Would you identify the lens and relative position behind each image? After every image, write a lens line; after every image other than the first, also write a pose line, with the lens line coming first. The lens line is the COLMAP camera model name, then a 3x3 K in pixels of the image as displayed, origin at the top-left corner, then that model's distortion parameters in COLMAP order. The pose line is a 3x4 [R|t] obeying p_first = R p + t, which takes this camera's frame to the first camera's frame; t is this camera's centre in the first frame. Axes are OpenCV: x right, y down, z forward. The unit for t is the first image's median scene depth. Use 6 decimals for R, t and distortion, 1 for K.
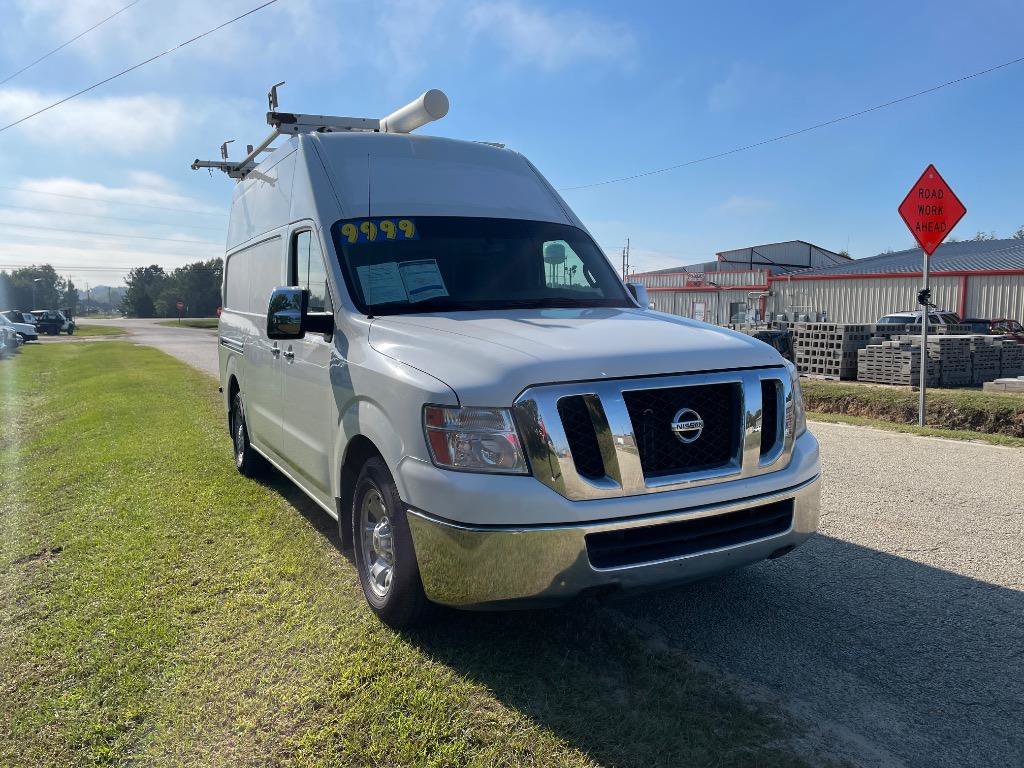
lens RADIAL K [[778.1, 0, 506.1], [0, 778.1, 378.8], [0, 0, 1]] dist [0.087524, -0.104350]
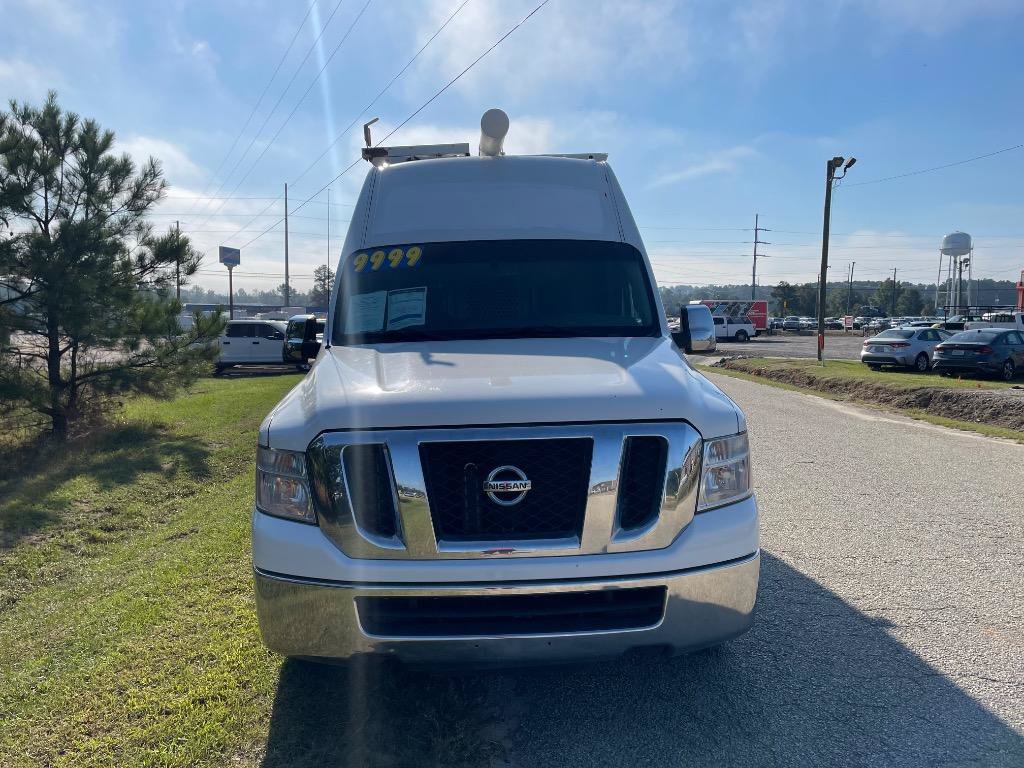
lens RADIAL K [[778.1, 0, 506.1], [0, 778.1, 378.8], [0, 0, 1]] dist [0.087524, -0.104350]
pose [[0.894407, 0.031600, -0.446136, 0.529977], [-0.032754, 0.999450, 0.005126, -0.054114], [0.446053, 0.010028, 0.894951, 0.195767]]
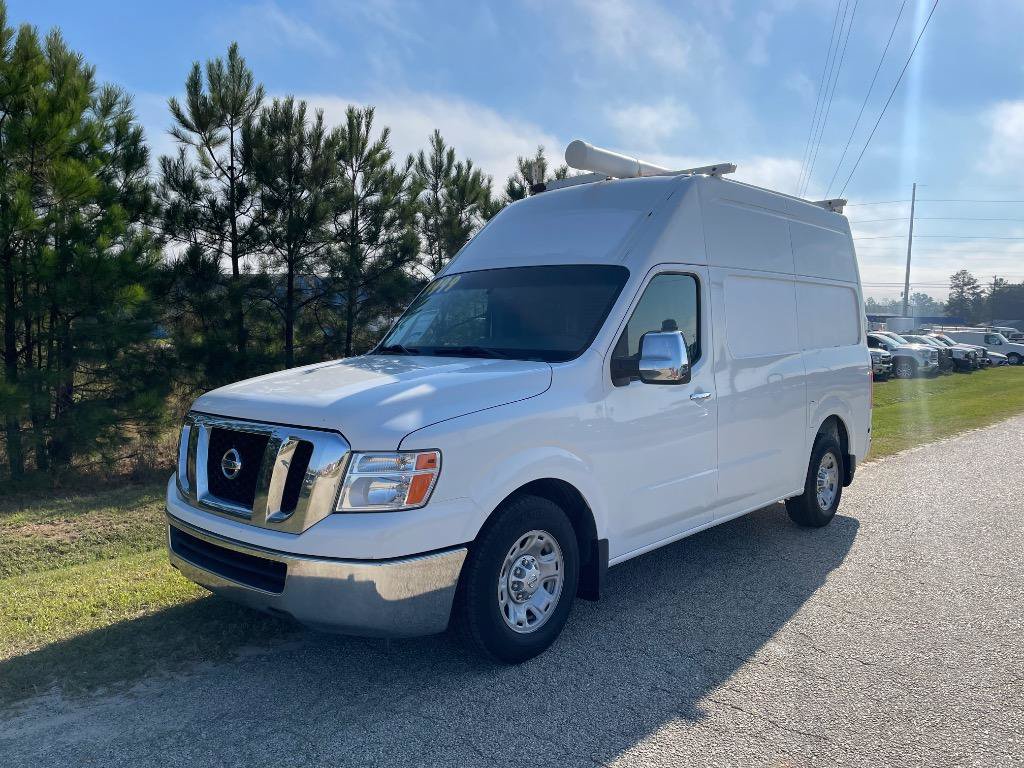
lens RADIAL K [[778.1, 0, 506.1], [0, 778.1, 378.8], [0, 0, 1]] dist [0.087524, -0.104350]
pose [[0.339903, 0.076622, -0.937334, 1.245479], [-0.098040, 0.994132, 0.045713, -0.135320], [0.935336, 0.076359, 0.345421, 0.830173]]
